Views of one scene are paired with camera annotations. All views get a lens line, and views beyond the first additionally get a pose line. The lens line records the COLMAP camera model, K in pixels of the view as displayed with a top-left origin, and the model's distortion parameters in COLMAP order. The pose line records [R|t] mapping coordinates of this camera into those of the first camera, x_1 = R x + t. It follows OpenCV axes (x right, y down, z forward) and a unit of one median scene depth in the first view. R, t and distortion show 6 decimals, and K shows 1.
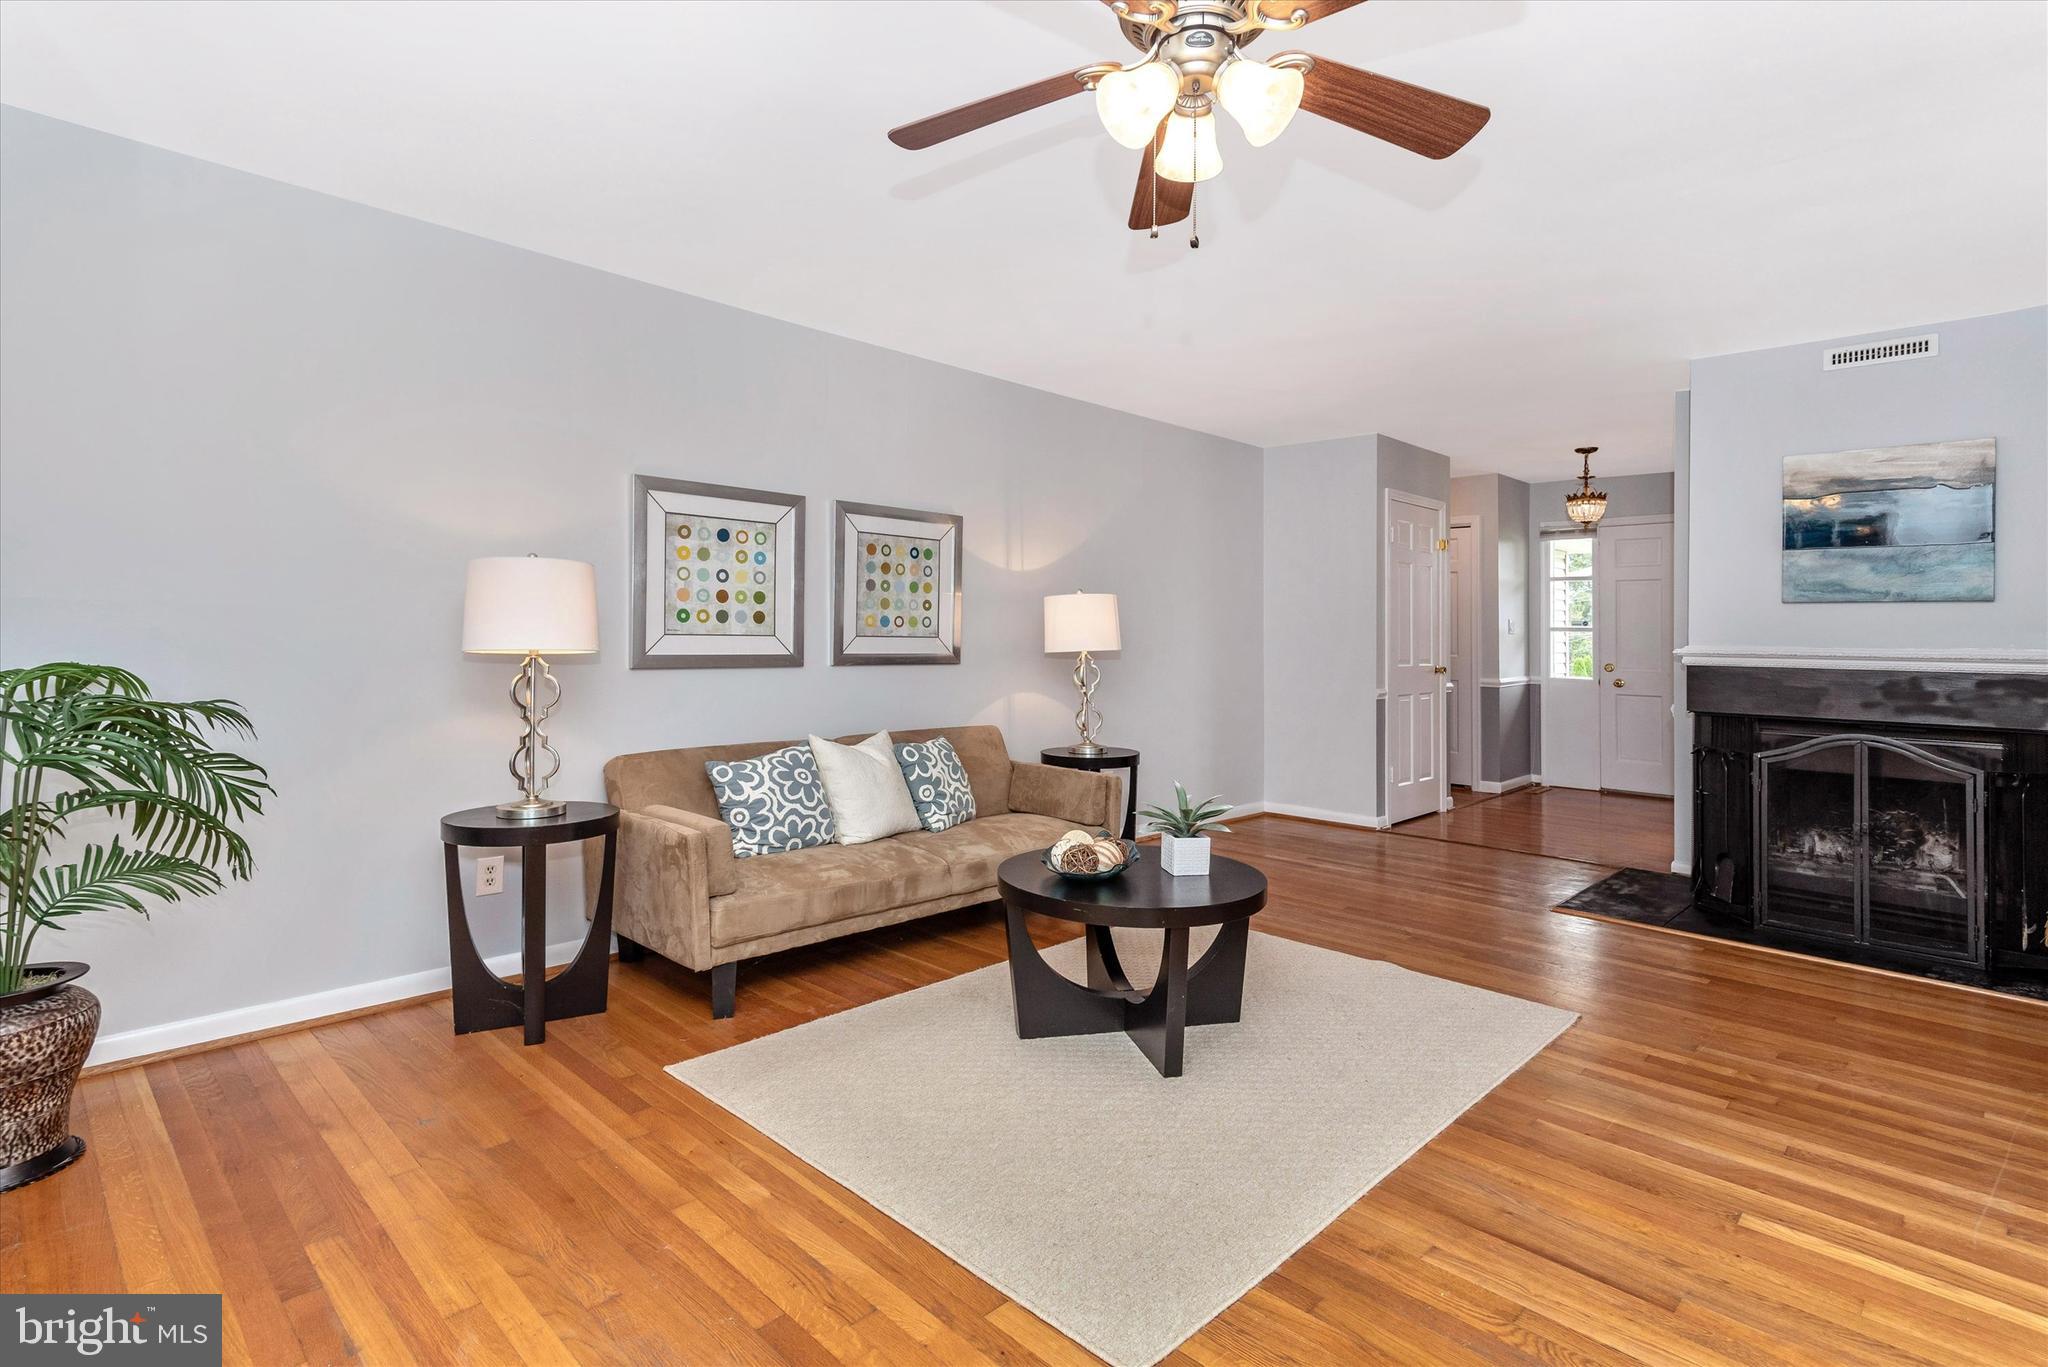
lens RADIAL K [[988.7, 0, 1015.9], [0, 988.7, 687.2], [0, 0, 1]] dist [0.018350, 0.000301]
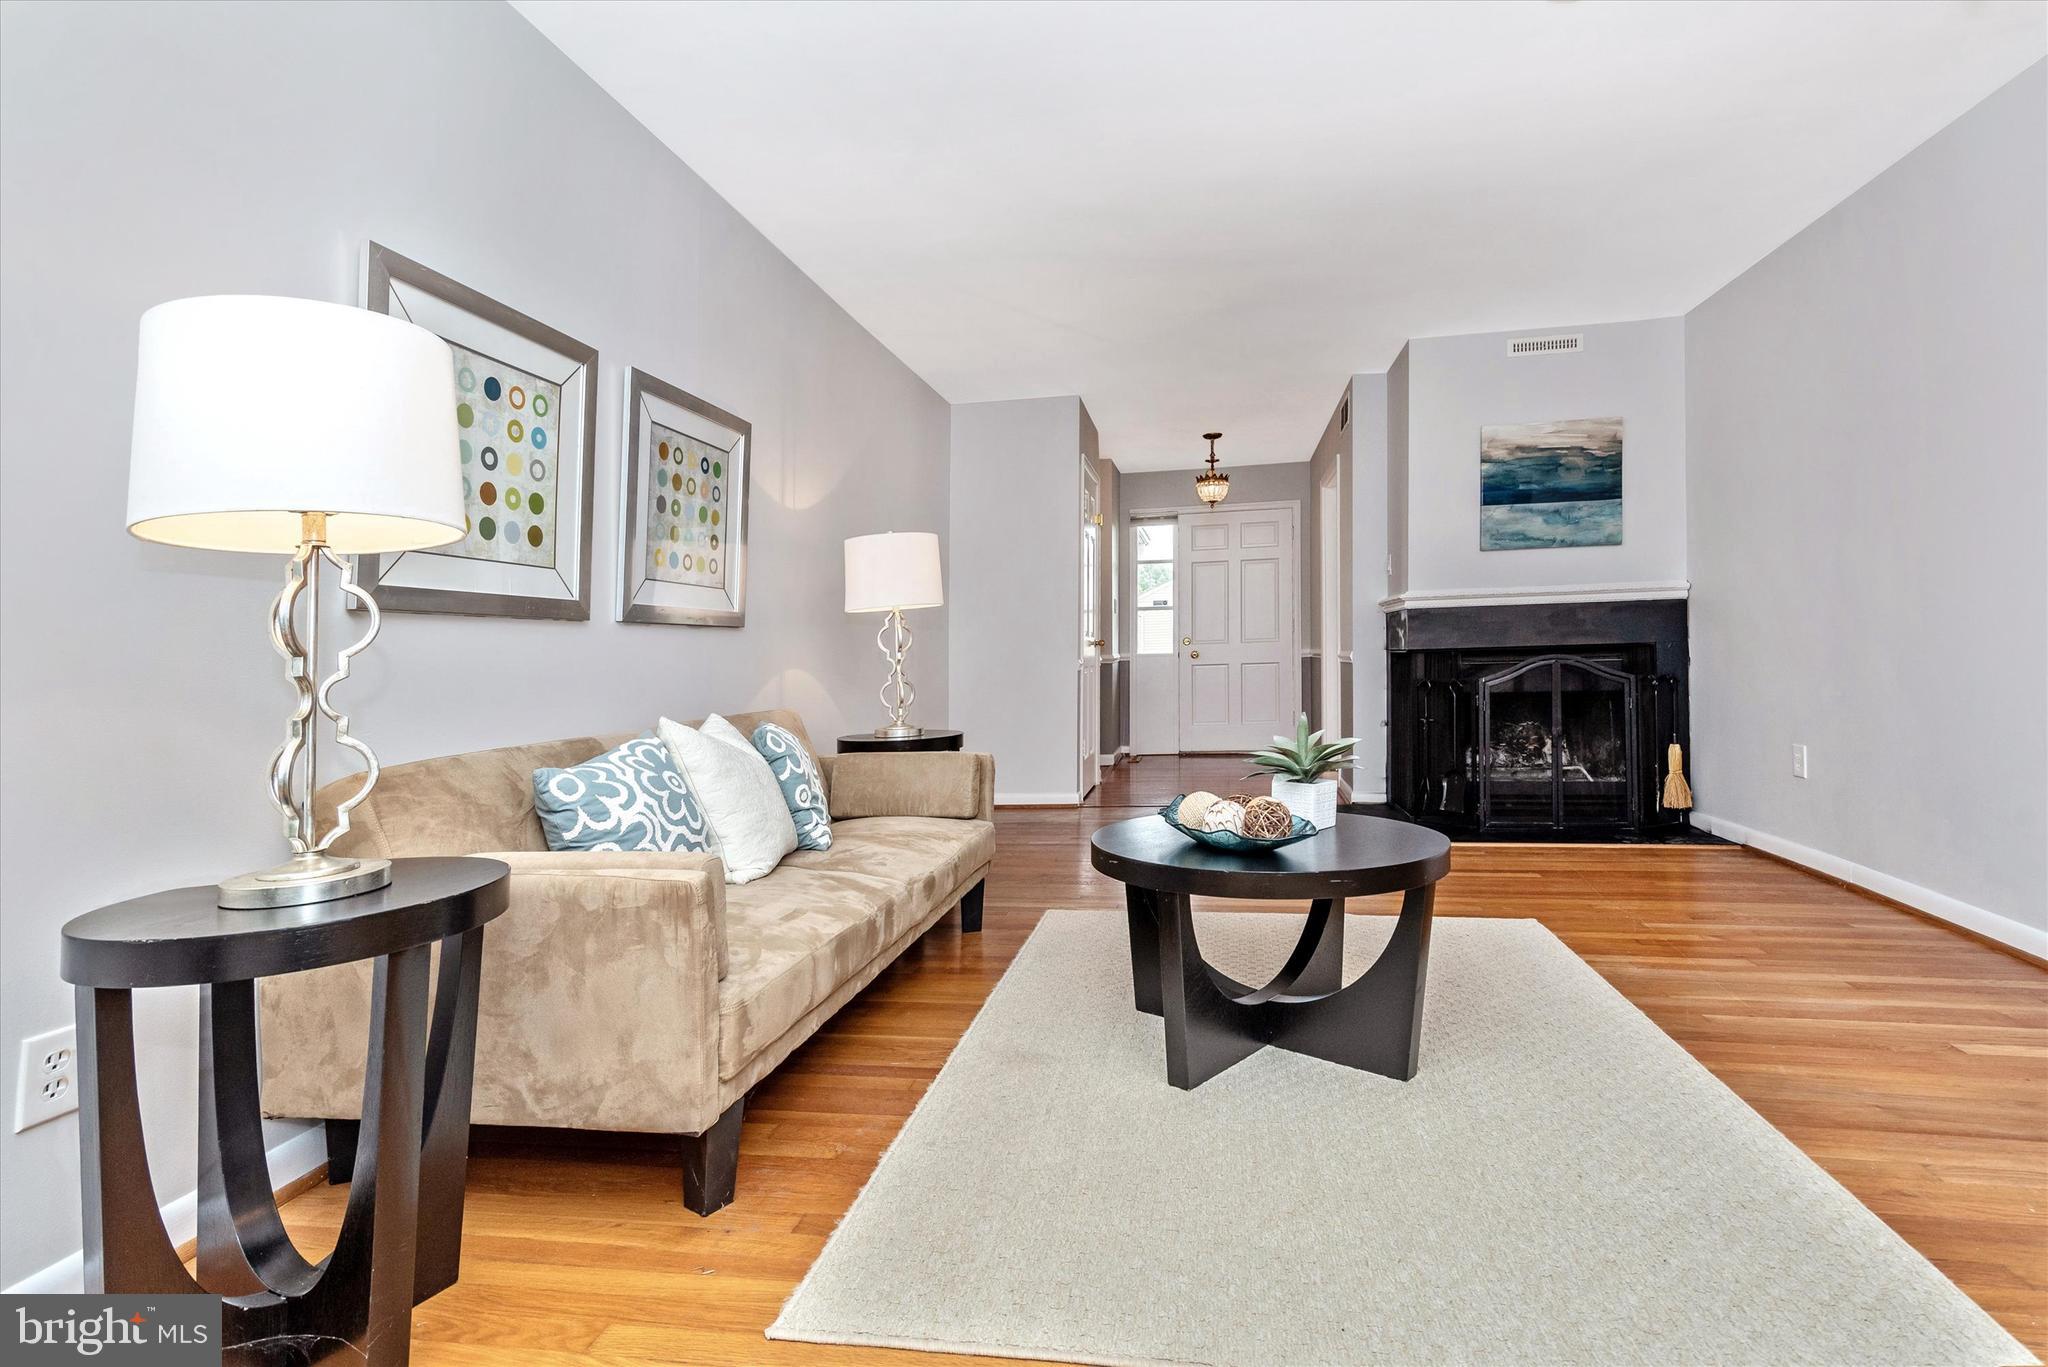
lens RADIAL K [[1003.5, 0, 1008.0], [0, 1003.5, 653.6], [0, 0, 1]] dist [0.021841, -0.000121]
pose [[0.827880, -0.035075, 0.559808, -0.383433], [0.068977, 0.996834, -0.039552, 0.047448], [-0.556648, 0.071358, 0.827678, 0.346767]]
